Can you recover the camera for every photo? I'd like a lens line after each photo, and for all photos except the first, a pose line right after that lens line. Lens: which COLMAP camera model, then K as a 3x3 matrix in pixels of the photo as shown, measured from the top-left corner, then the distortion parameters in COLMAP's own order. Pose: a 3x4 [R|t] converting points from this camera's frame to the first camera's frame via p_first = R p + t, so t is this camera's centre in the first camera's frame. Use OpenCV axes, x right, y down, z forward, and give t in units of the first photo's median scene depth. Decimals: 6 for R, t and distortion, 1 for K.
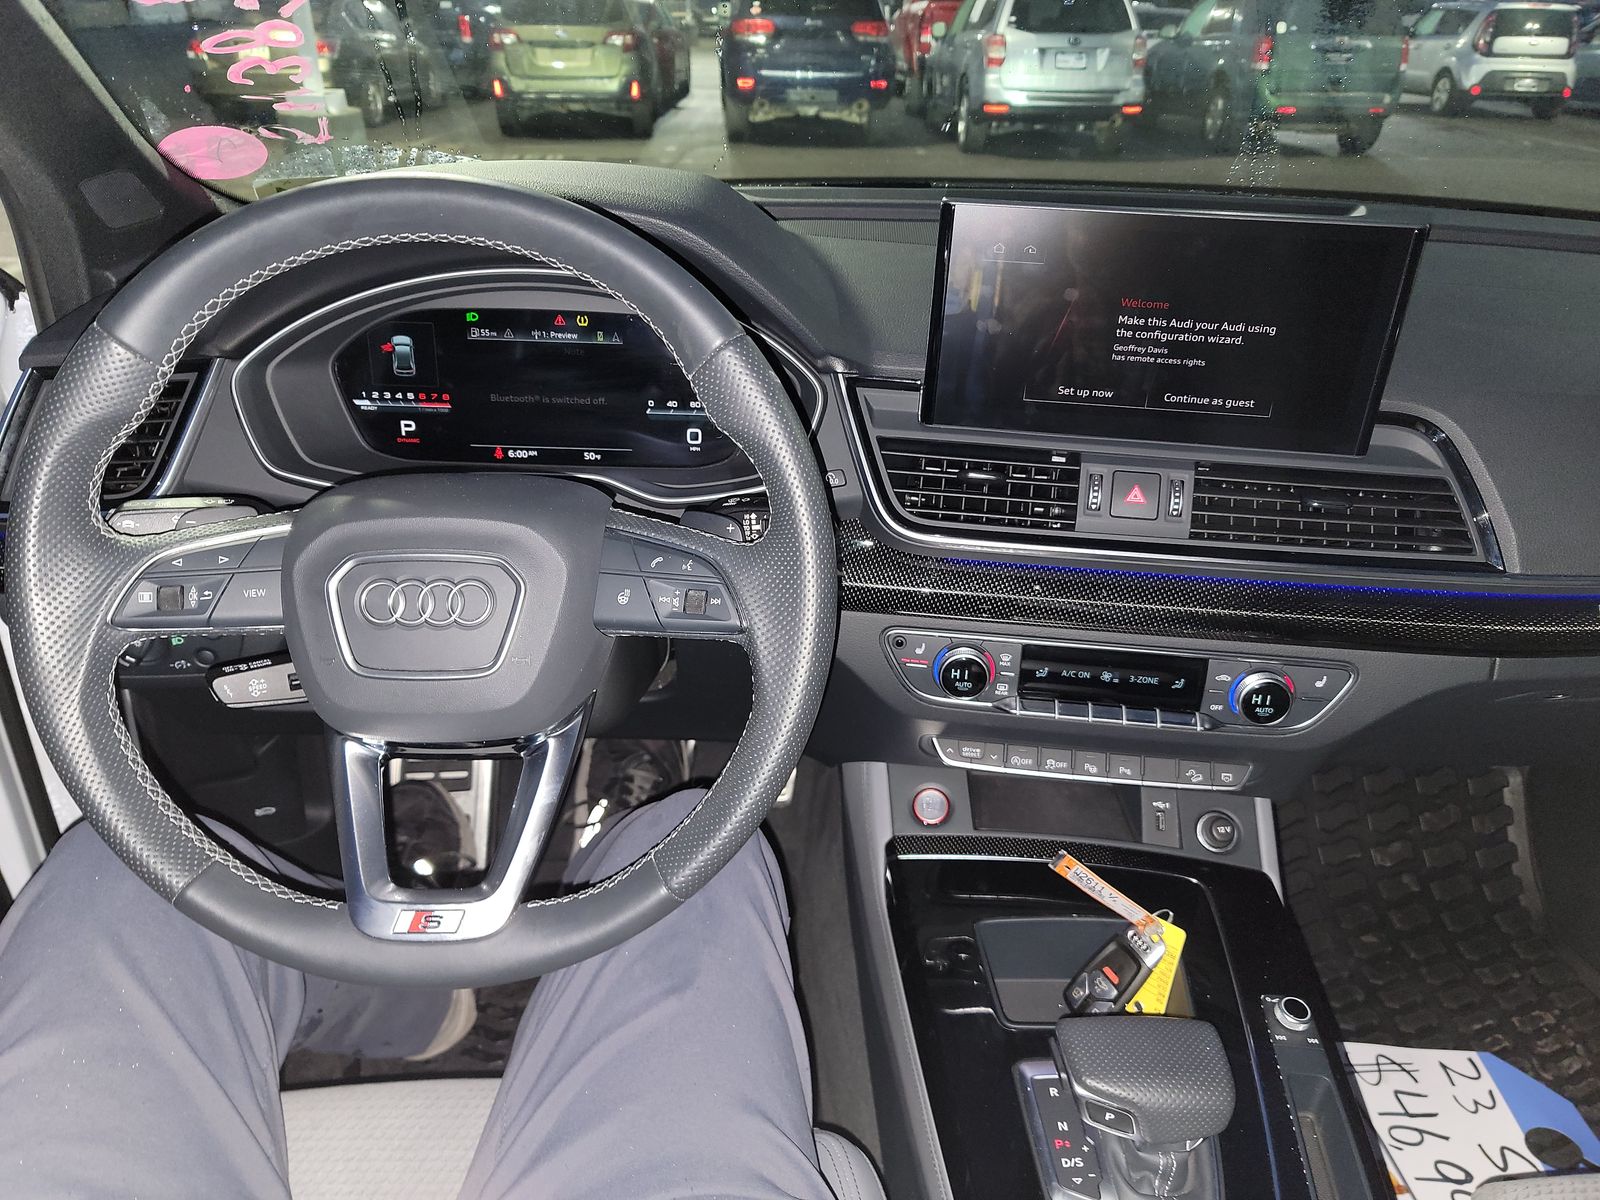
lens RADIAL K [[1147.8, 0, 800.1], [0, 1147.8, 625.9], [0, 0, 1]] dist [0.047489, -0.041997]
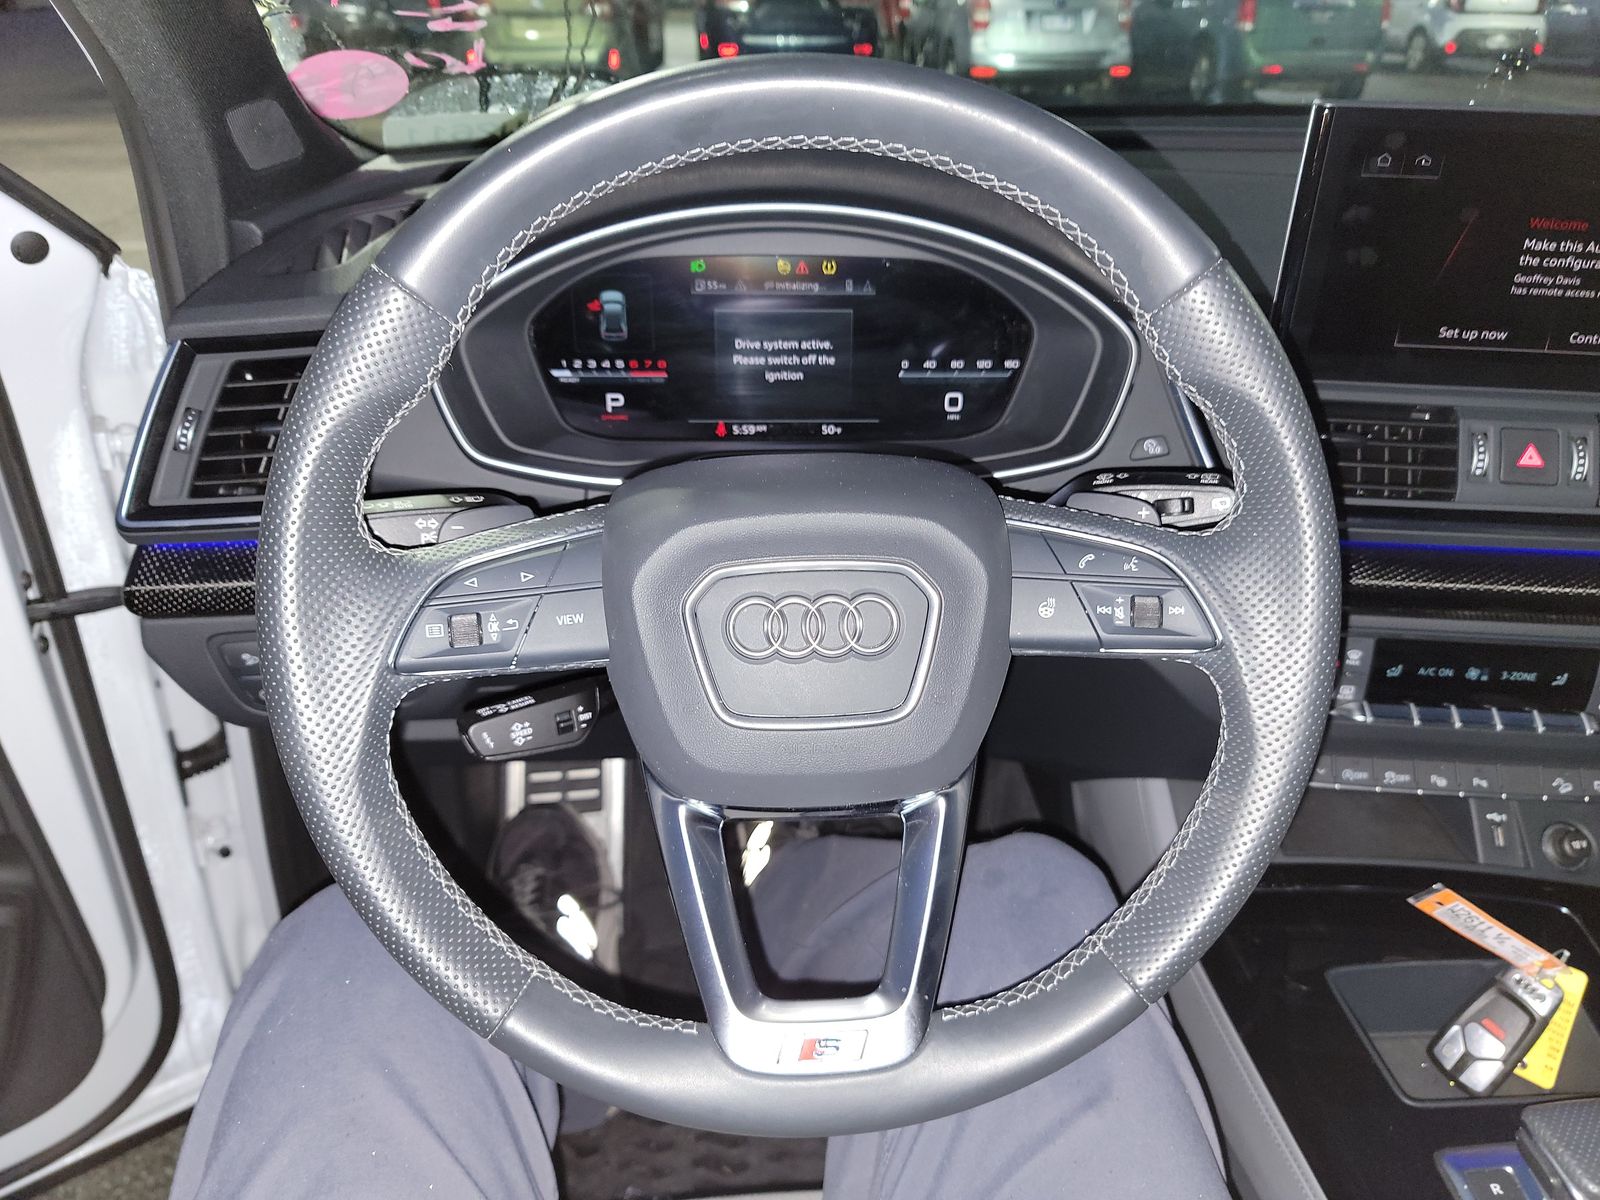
lens RADIAL K [[1147.8, 0, 811.9], [0, 1147.8, 592.5], [0, 0, 1]] dist [0.047489, -0.041997]
pose [[0.998849, -0.032241, 0.035520, -0.233667], [0.032418, 0.999465, -0.004430, -0.025769], [-0.035358, 0.005576, 0.999359, 0.164795]]
